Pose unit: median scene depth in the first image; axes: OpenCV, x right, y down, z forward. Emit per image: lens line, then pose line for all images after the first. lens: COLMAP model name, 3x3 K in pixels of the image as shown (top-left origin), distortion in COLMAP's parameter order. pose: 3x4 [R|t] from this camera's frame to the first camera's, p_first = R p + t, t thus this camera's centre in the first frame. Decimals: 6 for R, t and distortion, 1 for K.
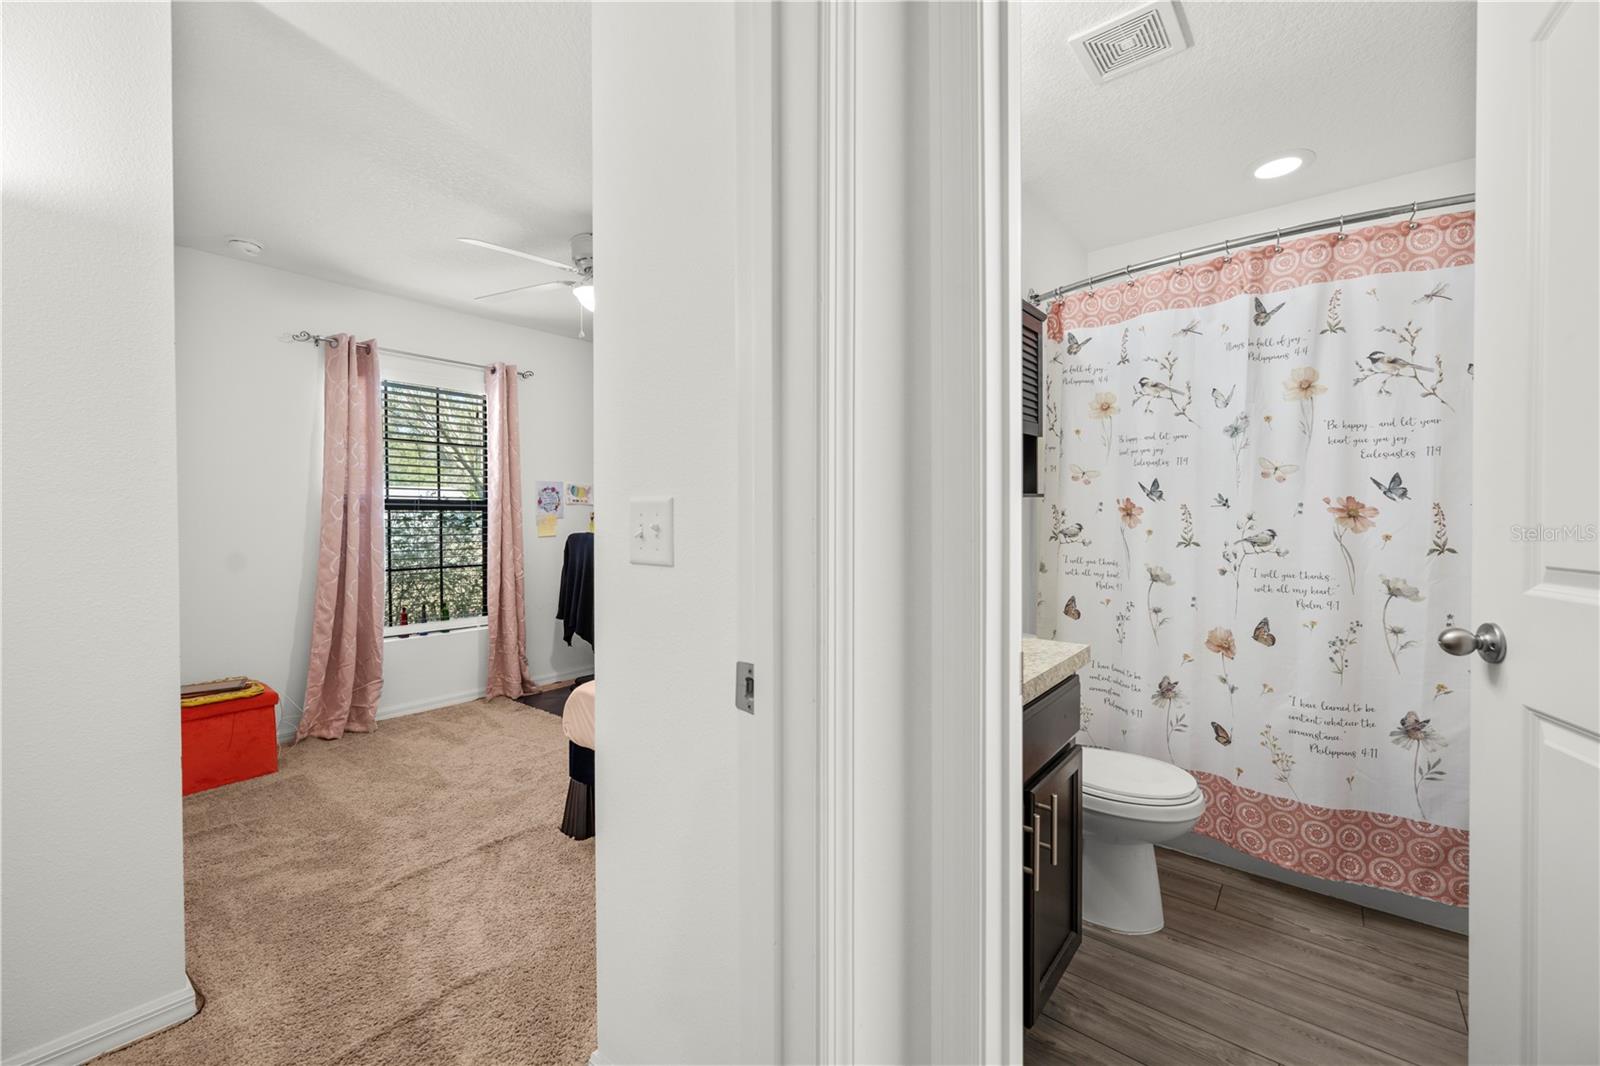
lens RADIAL K [[640.7, 0, 798.9], [0, 640.7, 525.9], [0, 0, 1]] dist [-0.000581, -0.000333]
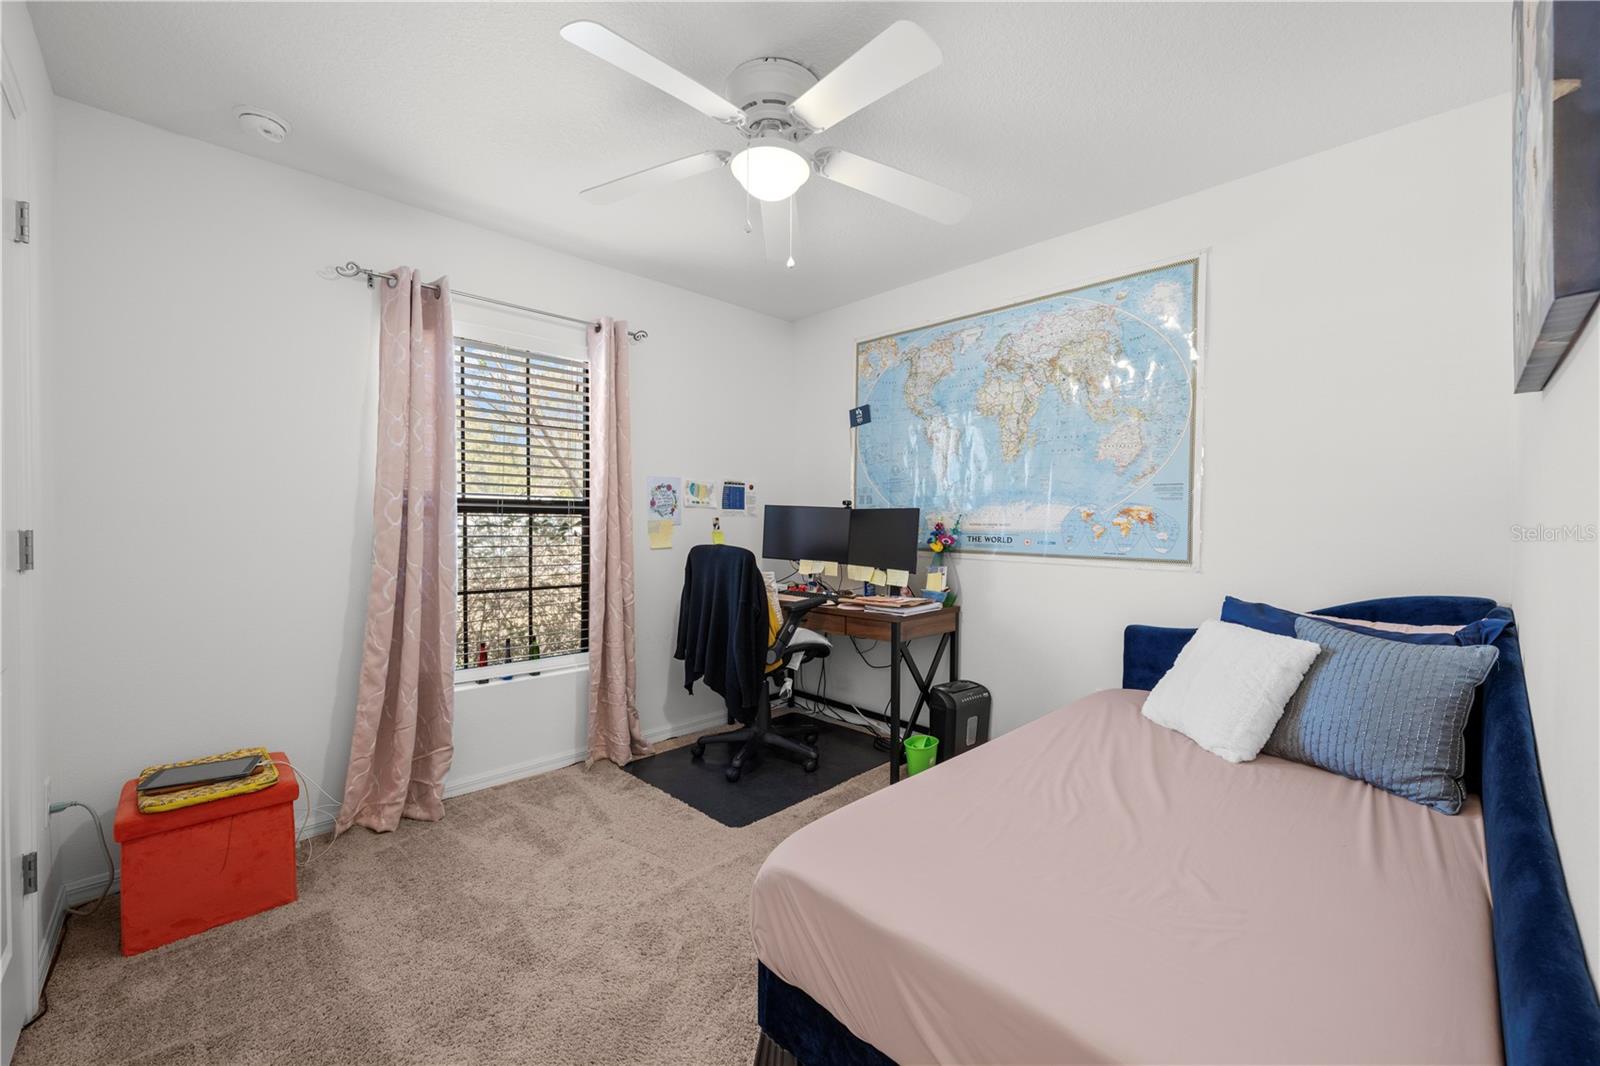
lens RADIAL K [[640.7, 0, 801.5], [0, 640.7, 532.8], [0, 0, 1]] dist [-0.000581, -0.000333]
pose [[0.993678, 0.008609, -0.111938, -0.173865], [-0.008580, 0.999963, 0.000743, -0.005602], [0.111940, 0.000222, 0.993715, 0.316292]]
